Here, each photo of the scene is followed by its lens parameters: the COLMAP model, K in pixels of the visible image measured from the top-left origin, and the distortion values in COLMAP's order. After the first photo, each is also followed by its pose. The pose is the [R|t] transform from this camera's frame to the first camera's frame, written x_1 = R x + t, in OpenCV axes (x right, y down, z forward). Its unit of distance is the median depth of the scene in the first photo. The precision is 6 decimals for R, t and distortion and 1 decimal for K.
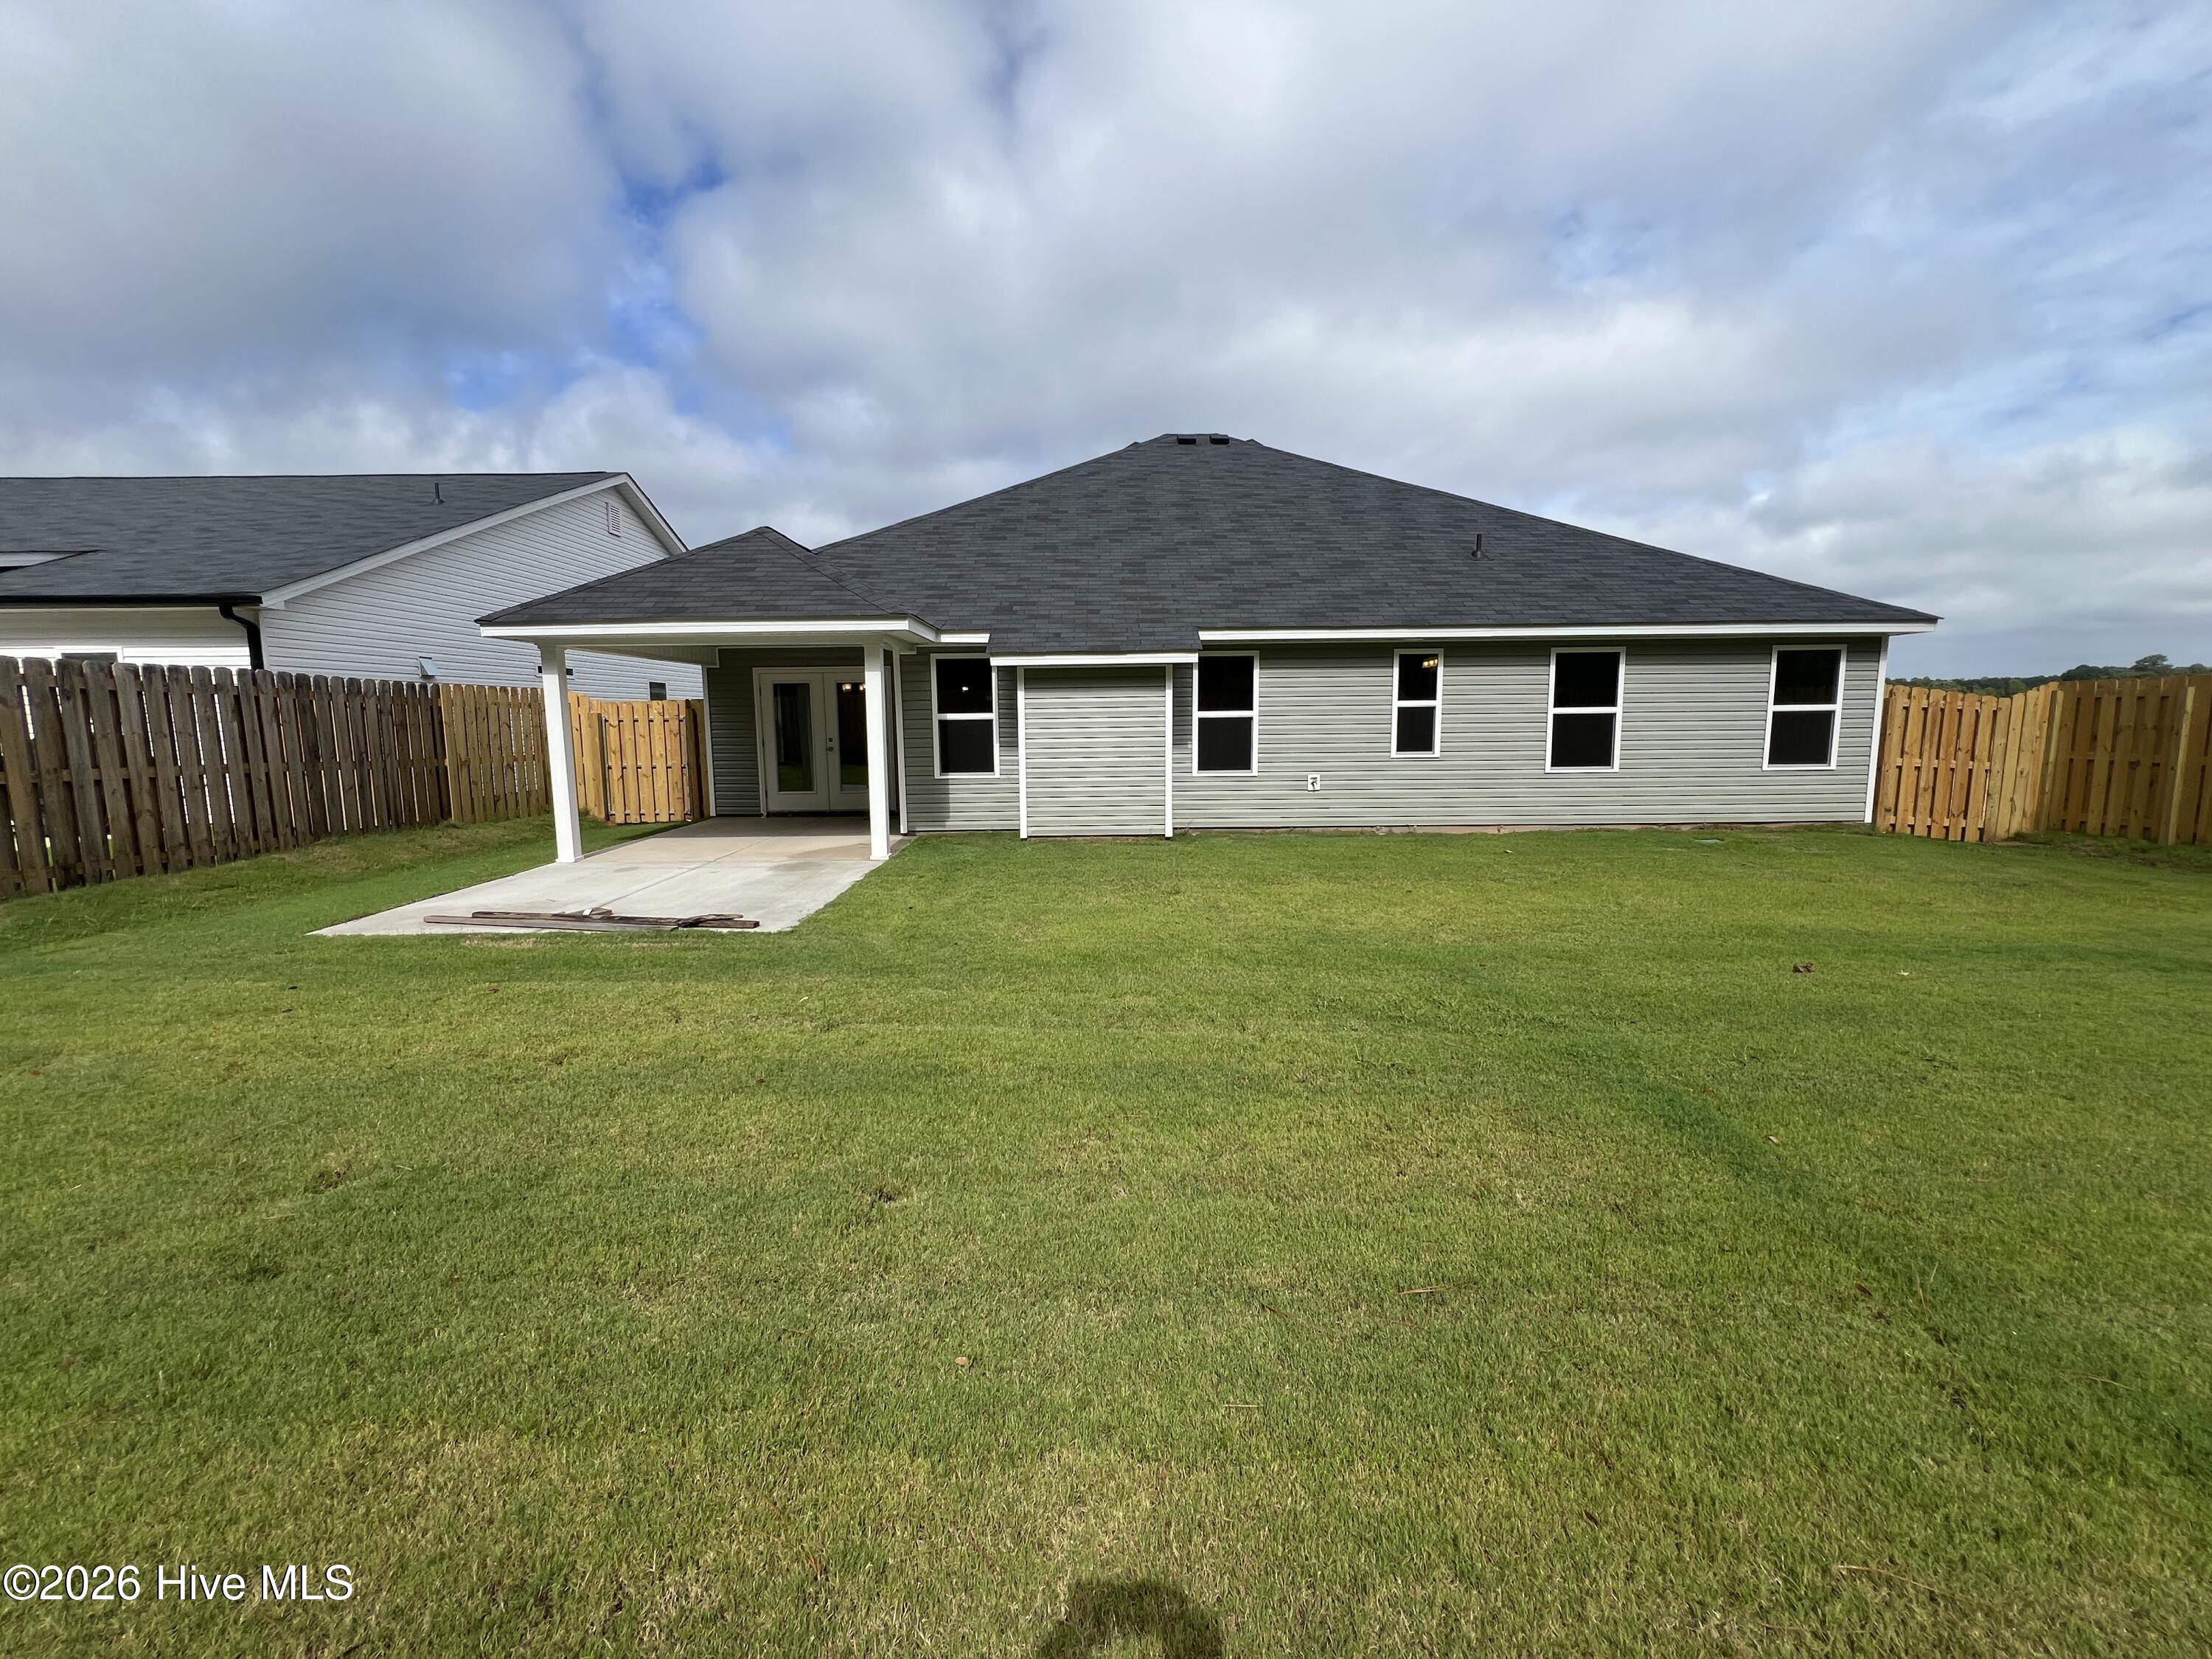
lens RADIAL K [[887.0, 0, 1106.0], [0, 887.0, 829.5], [0, 0, 1]] dist [-0.002095, -0.000300]
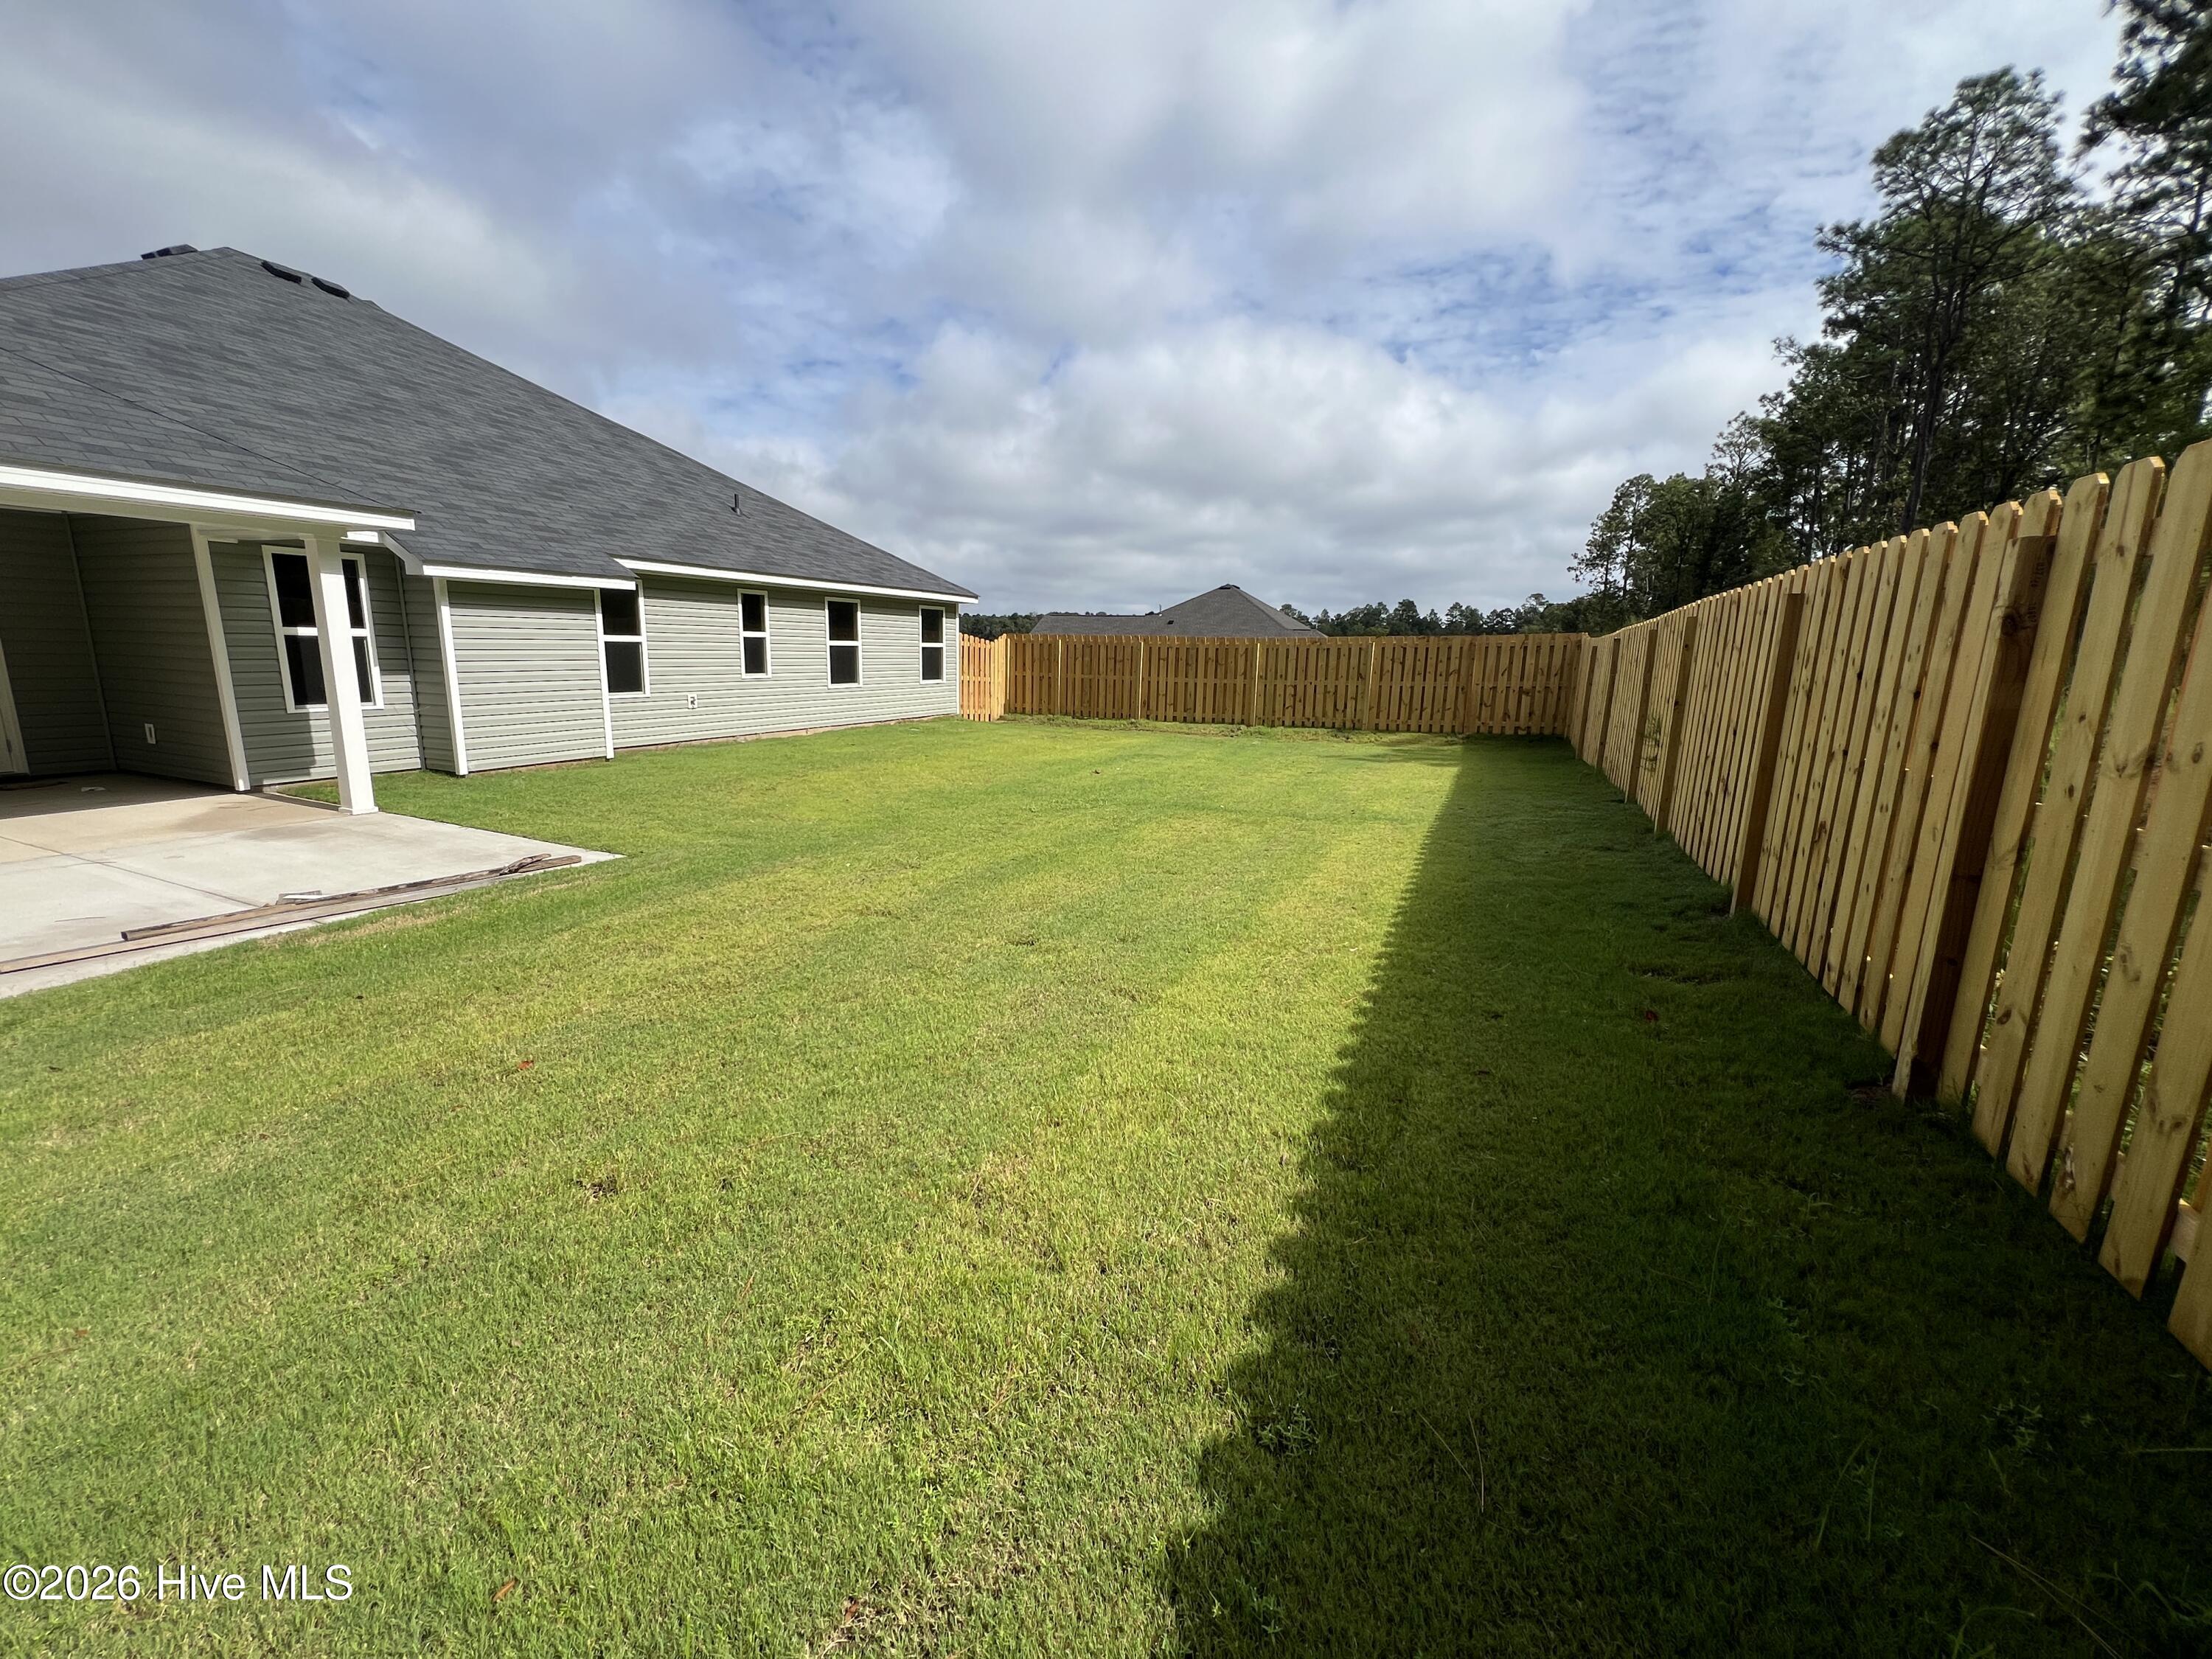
lens RADIAL K [[887.0, 0, 1106.0], [0, 887.0, 829.5], [0, 0, 1]] dist [-0.002095, -0.000300]
pose [[0.394508, -0.164893, 0.903977, -0.621443], [0.086540, 0.986062, 0.142099, -0.006310], [-0.914808, 0.022171, 0.403279, 0.053322]]
